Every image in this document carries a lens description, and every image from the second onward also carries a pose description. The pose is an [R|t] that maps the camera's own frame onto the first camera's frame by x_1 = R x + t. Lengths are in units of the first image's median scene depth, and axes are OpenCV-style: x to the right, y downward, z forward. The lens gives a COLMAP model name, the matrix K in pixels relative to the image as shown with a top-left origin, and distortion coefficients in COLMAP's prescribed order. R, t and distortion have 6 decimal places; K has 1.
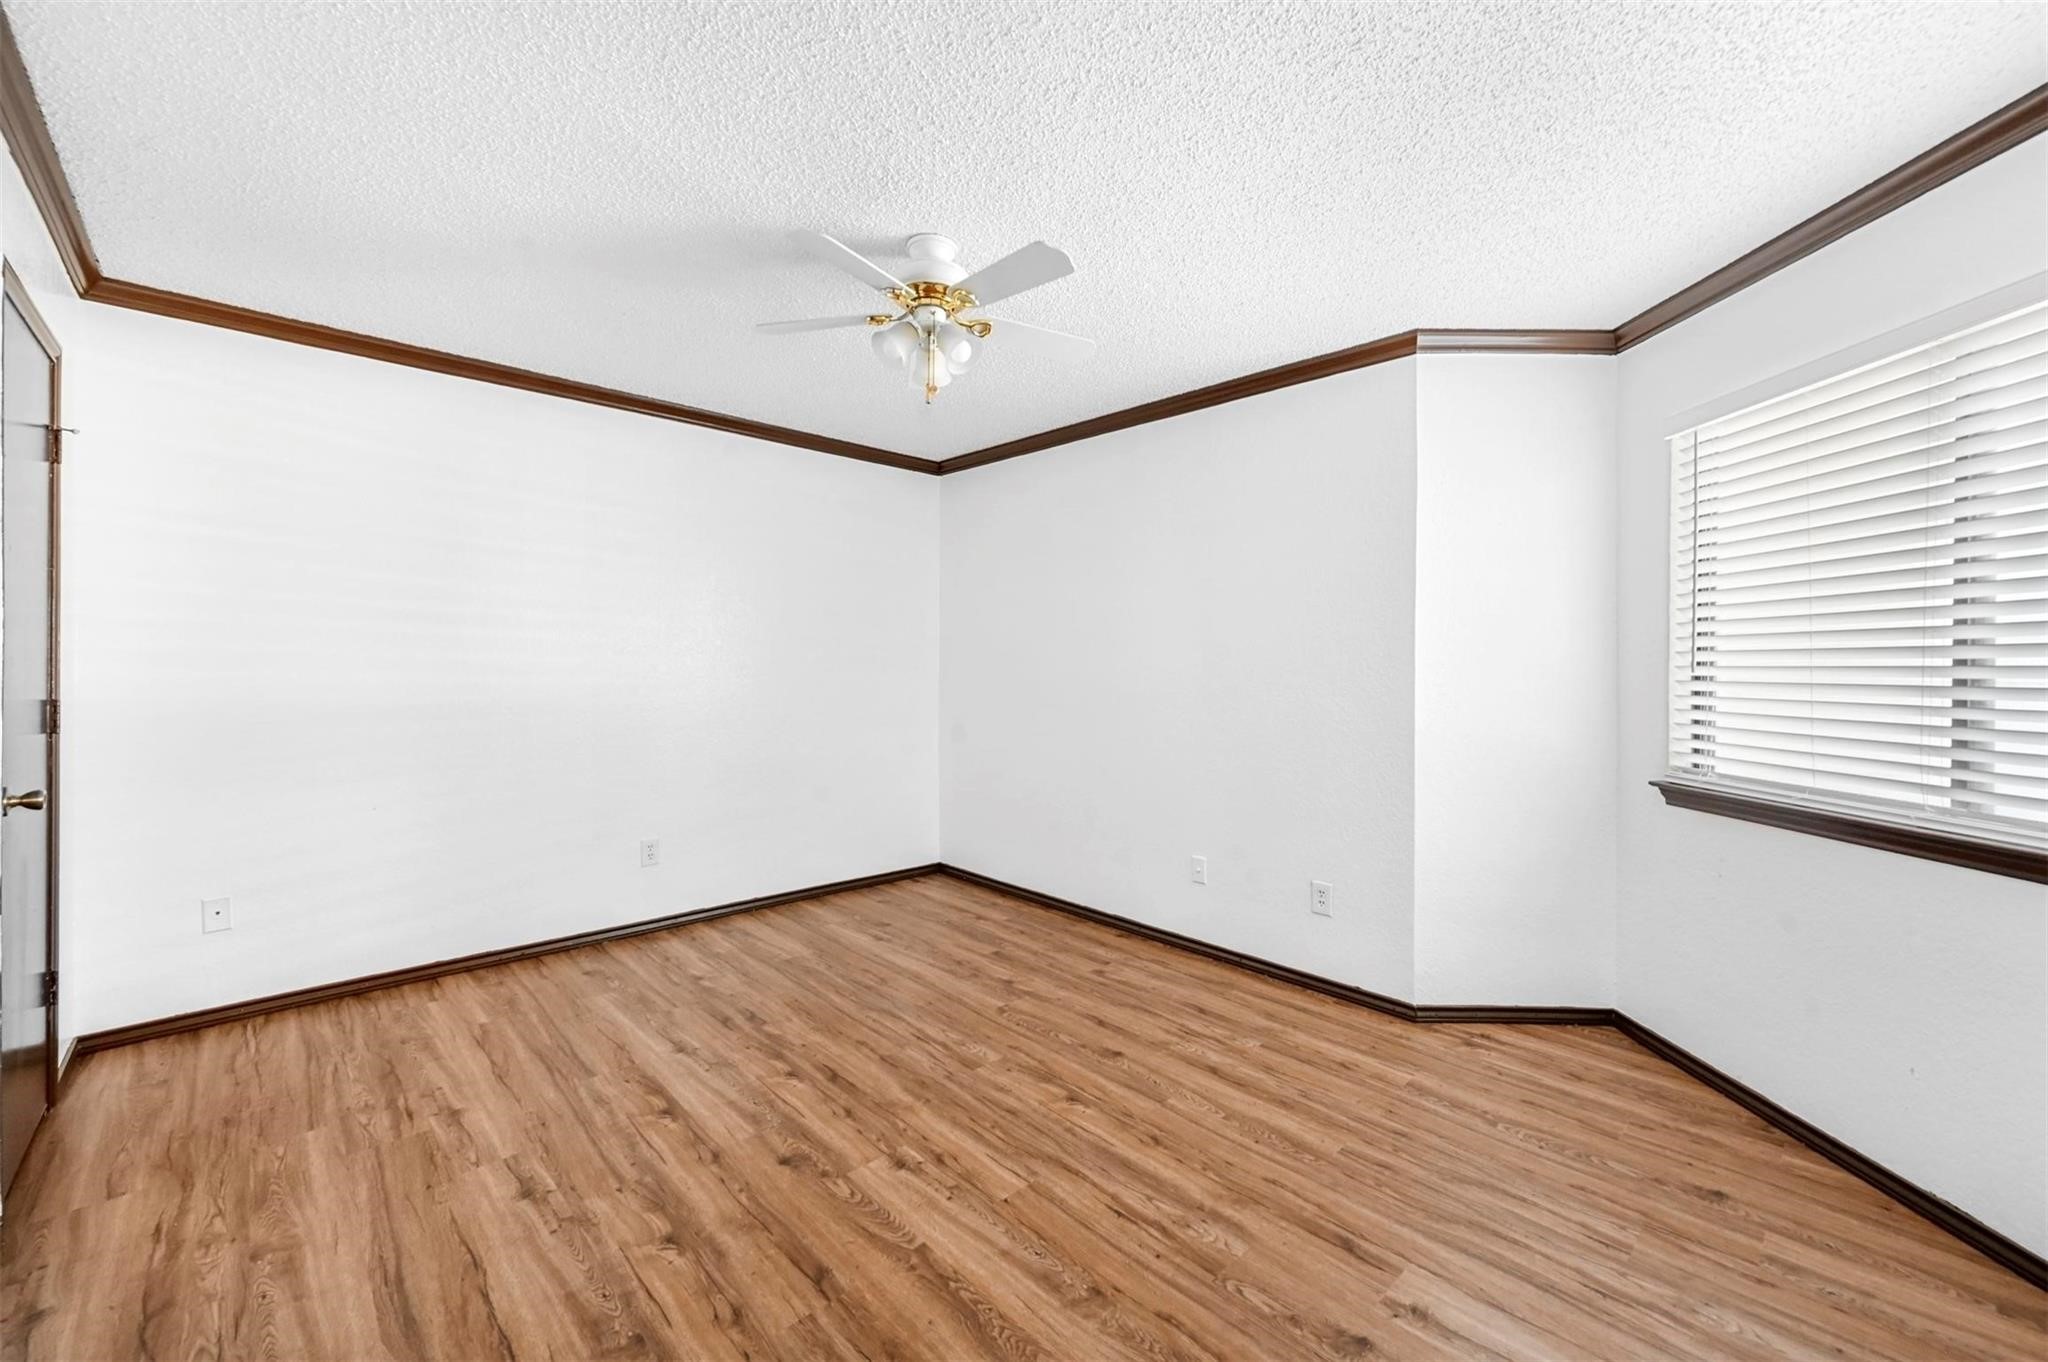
lens RADIAL K [[811.0, 0, 1014.6], [0, 811.0, 672.7], [0, 0, 1]] dist [0.005072, 0.000236]
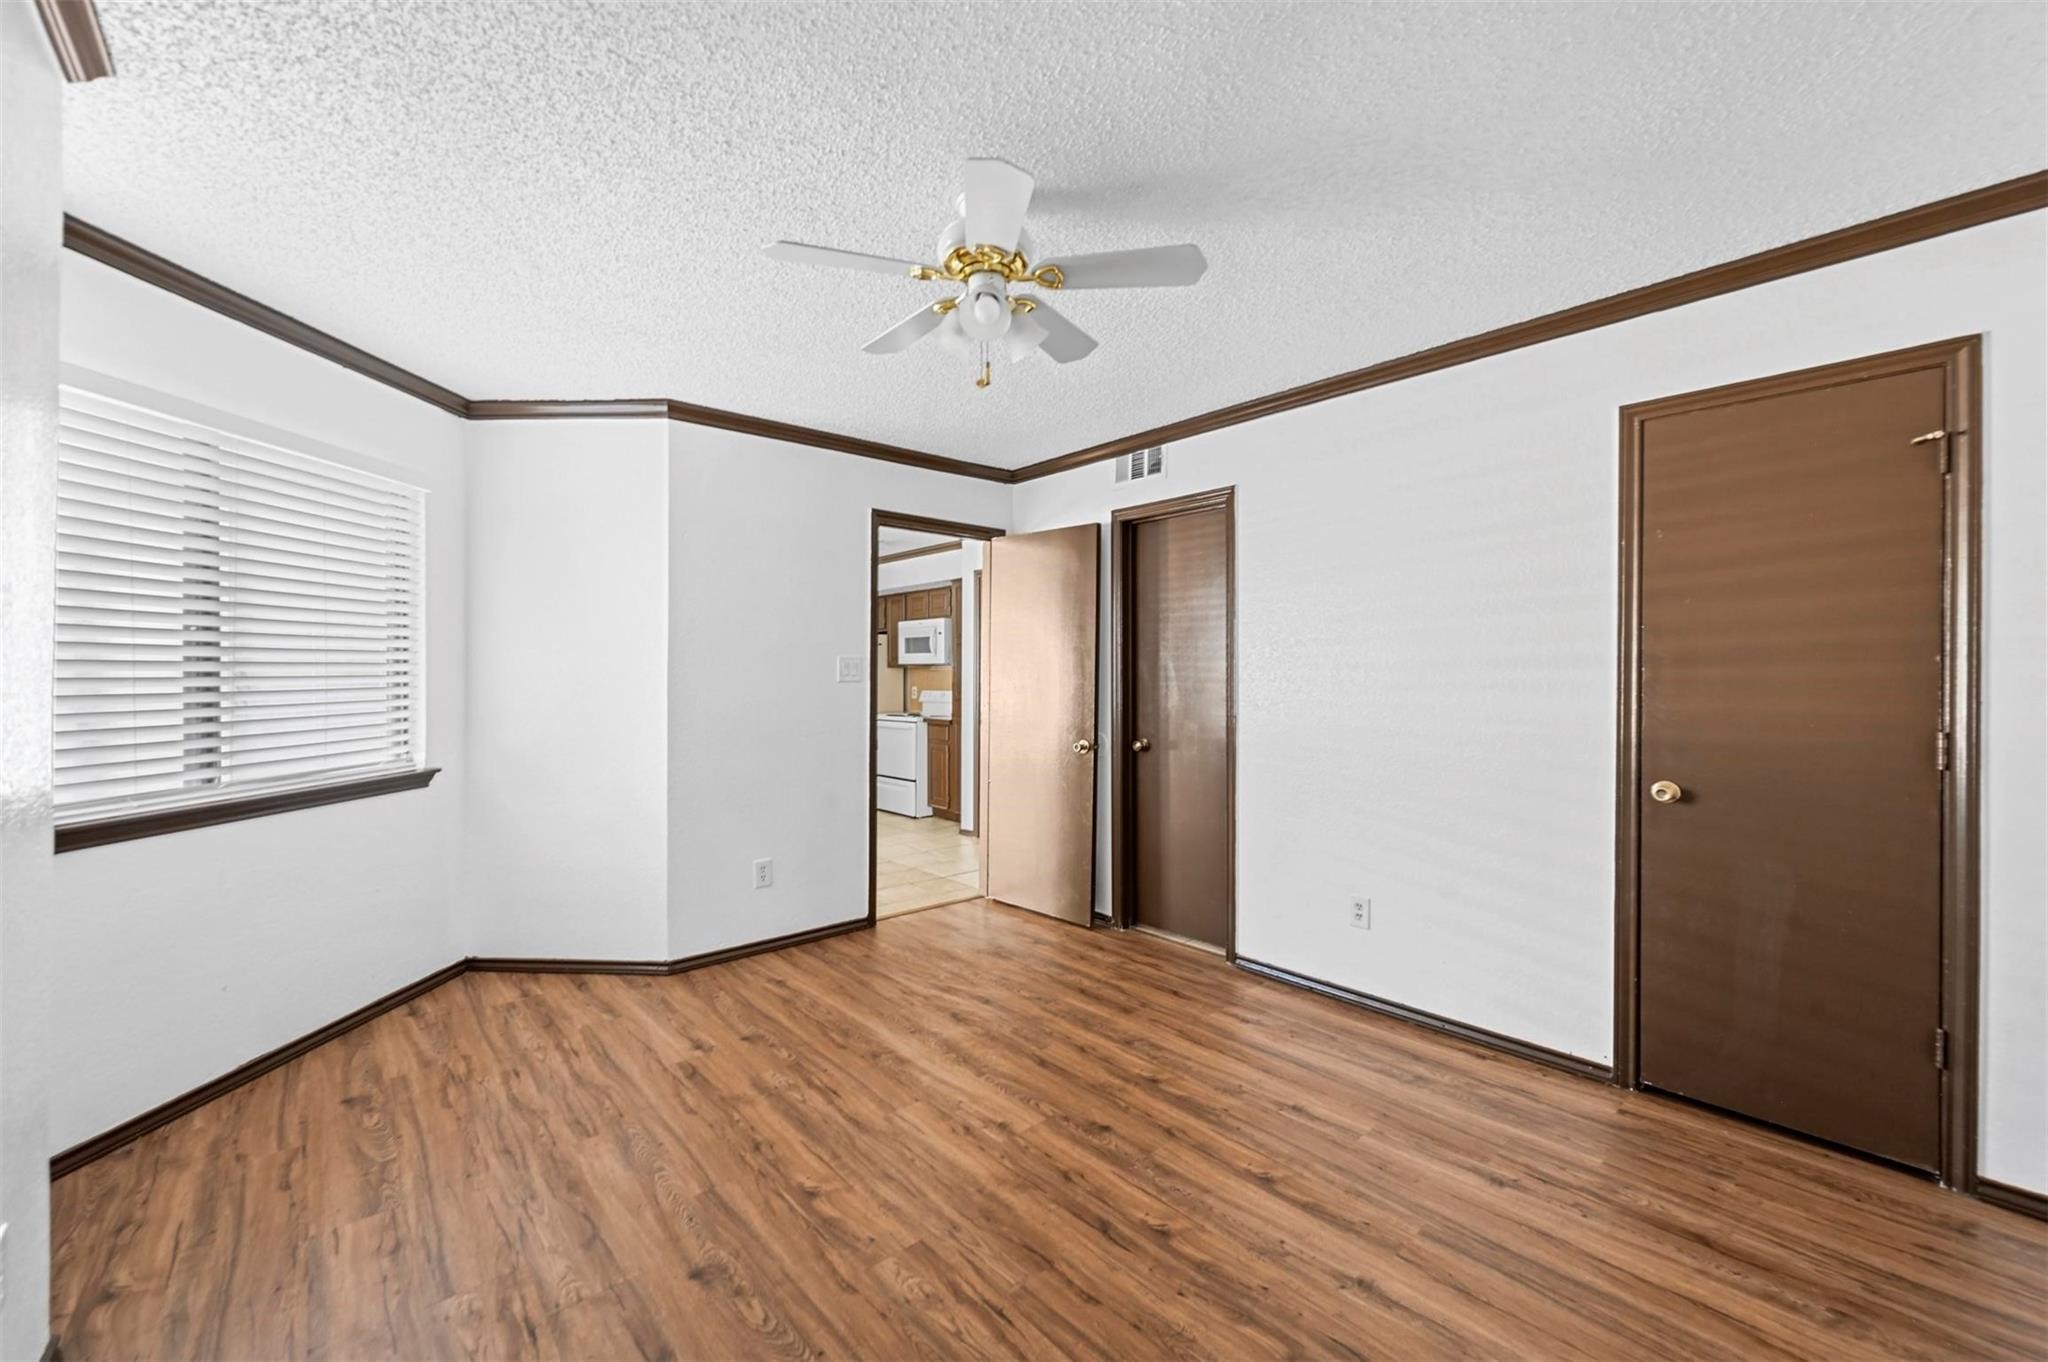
lens RADIAL K [[811.0, 0, 1014.6], [0, 811.0, 672.7], [0, 0, 1]] dist [0.005072, 0.000236]
pose [[-0.999123, -0.007643, 0.041163, -0.193720], [-0.007293, 0.999936, 0.008648, -0.034281], [-0.041226, 0.008340, -0.999115, 2.063771]]
